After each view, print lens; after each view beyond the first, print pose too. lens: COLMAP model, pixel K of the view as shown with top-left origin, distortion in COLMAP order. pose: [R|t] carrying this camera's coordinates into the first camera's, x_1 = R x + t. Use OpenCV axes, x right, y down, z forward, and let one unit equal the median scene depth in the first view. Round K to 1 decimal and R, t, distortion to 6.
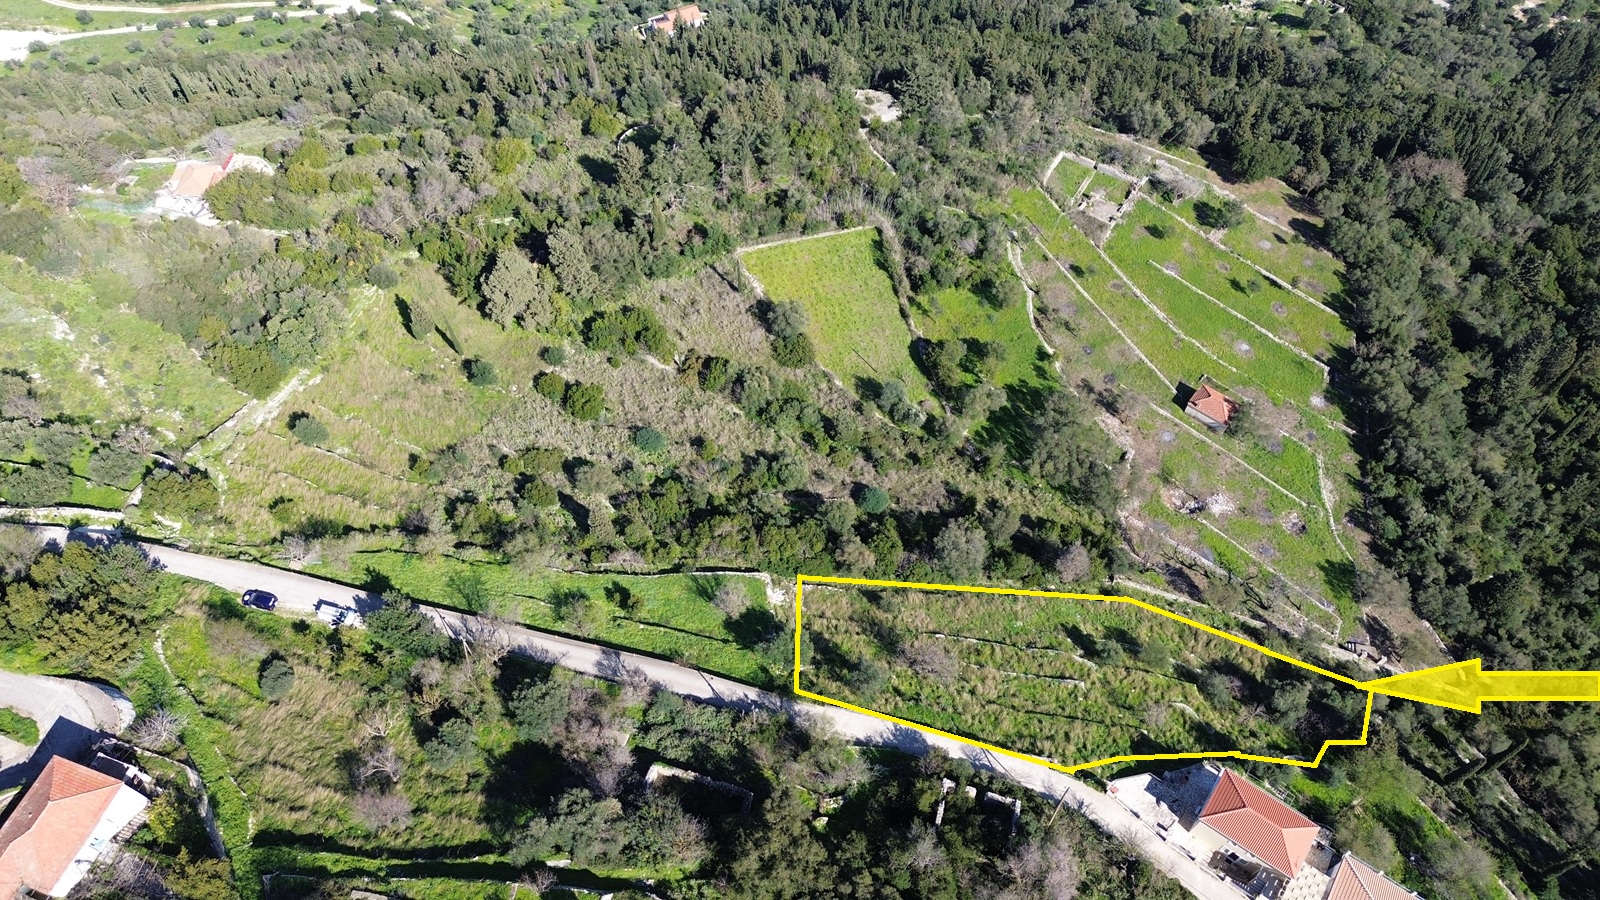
lens RADIAL K [[1113.2, 0, 789.0], [0, 1113.2, 449.7], [0, 0, 1]] dist [0.077676, -0.076517]
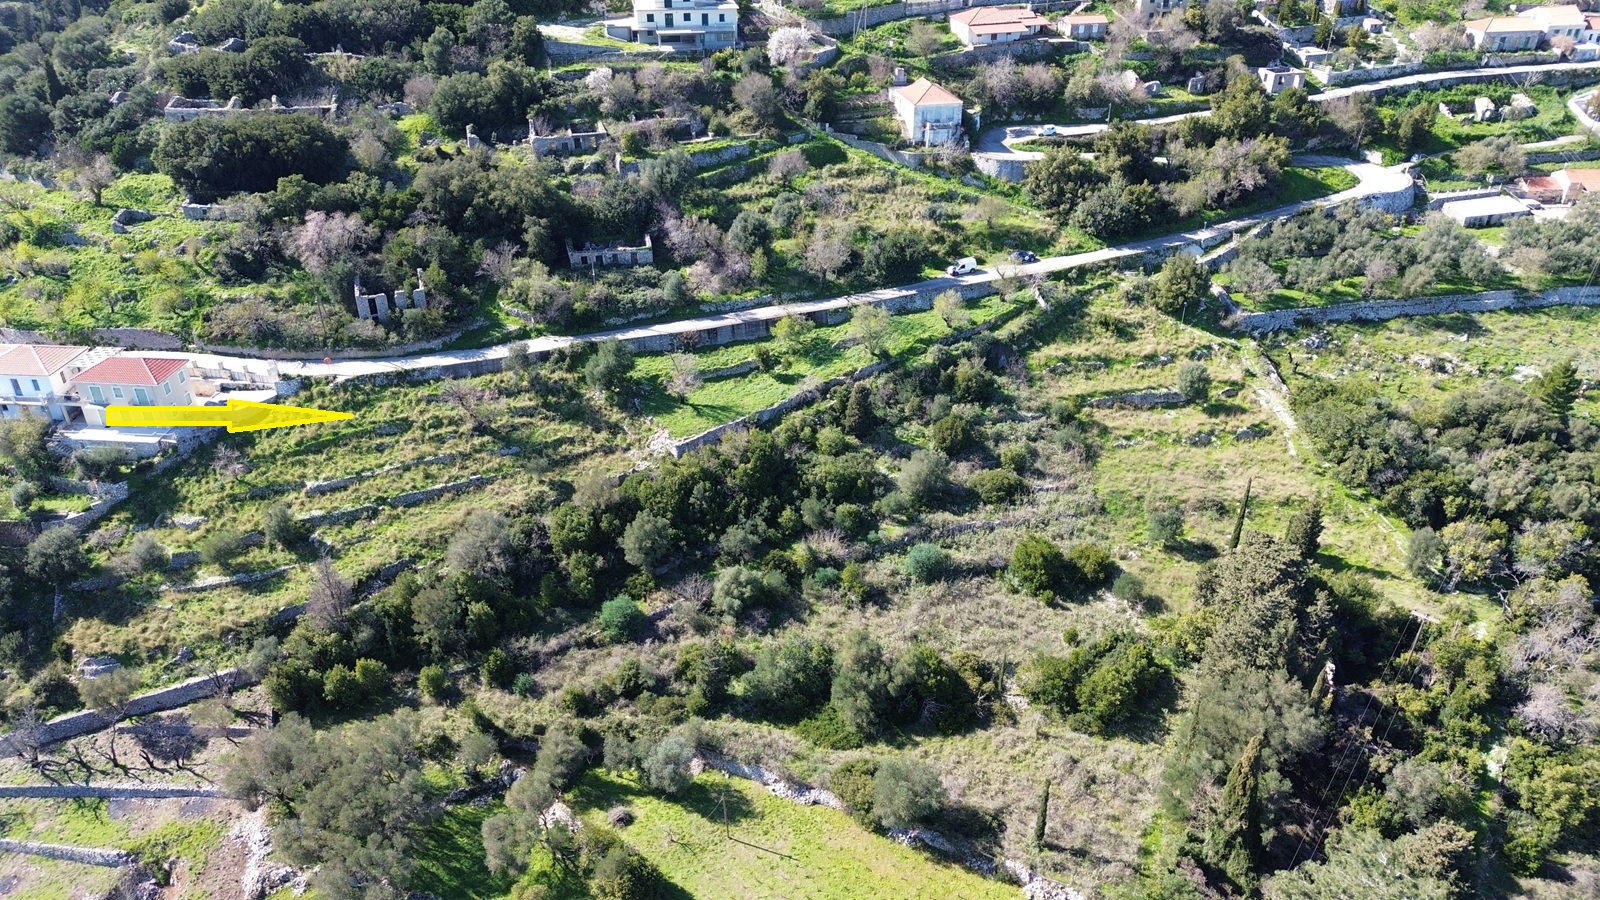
lens RADIAL K [[1113.2, 0, 789.0], [0, 1113.2, 449.7], [0, 0, 1]] dist [0.077676, -0.076517]
pose [[-0.861678, 0.256367, -0.437936, 0.224713], [-0.425686, 0.104596, 0.898805, -0.558603], [0.276230, 0.960904, 0.019004, 0.738101]]
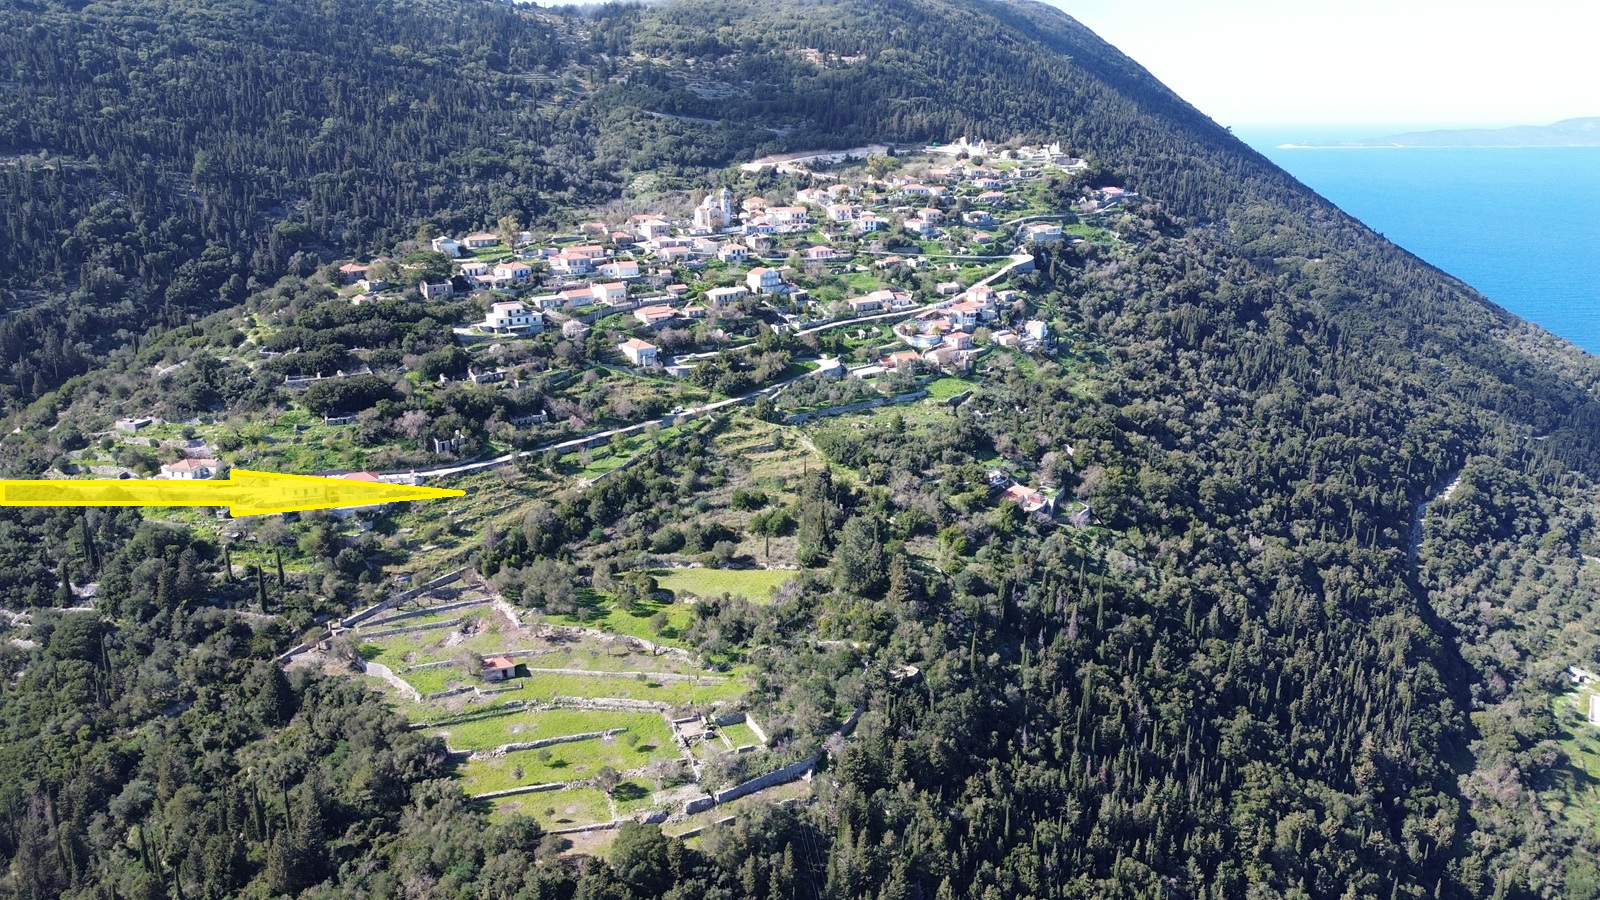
lens RADIAL K [[1113.2, 0, 789.0], [0, 1113.2, 449.7], [0, 0, 1]] dist [0.077676, -0.076517]
pose [[-0.576784, 0.235066, -0.782345, 1.109897], [-0.685699, 0.381215, 0.620074, -1.173658], [0.444000, 0.894102, -0.058694, 0.915577]]
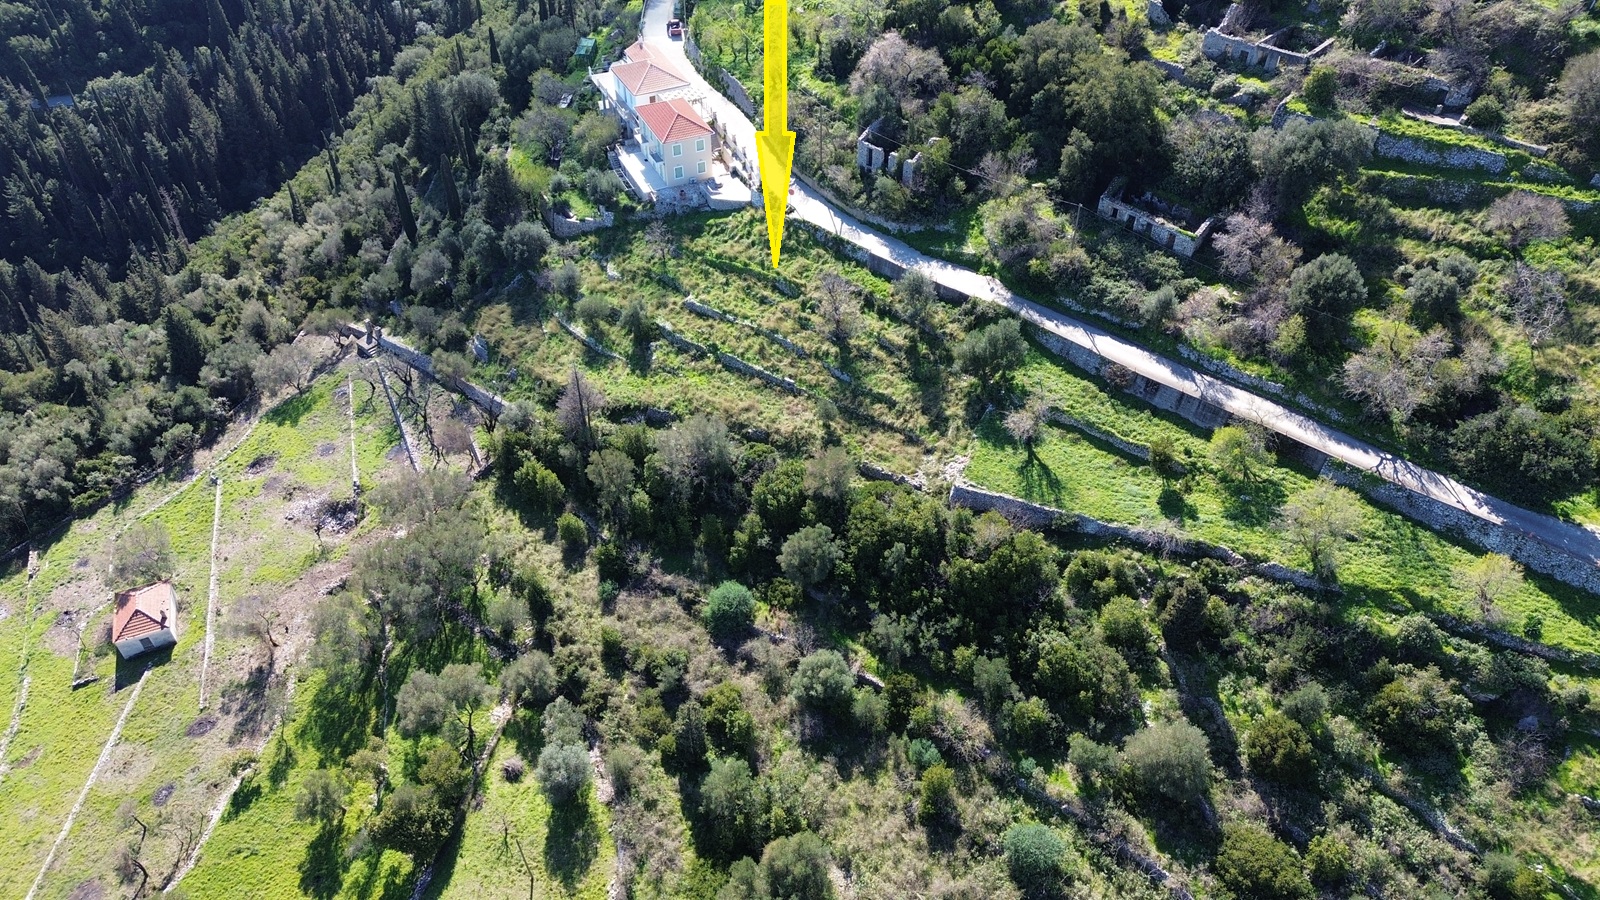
lens RADIAL K [[1113.2, 0, 789.0], [0, 1113.2, 449.7], [0, 0, 1]] dist [0.077676, -0.076517]
pose [[-0.874272, -0.325510, 0.360128, -0.128433], [0.407671, -0.089579, 0.908724, -0.422735], [-0.263539, 0.941286, 0.211018, 0.624390]]
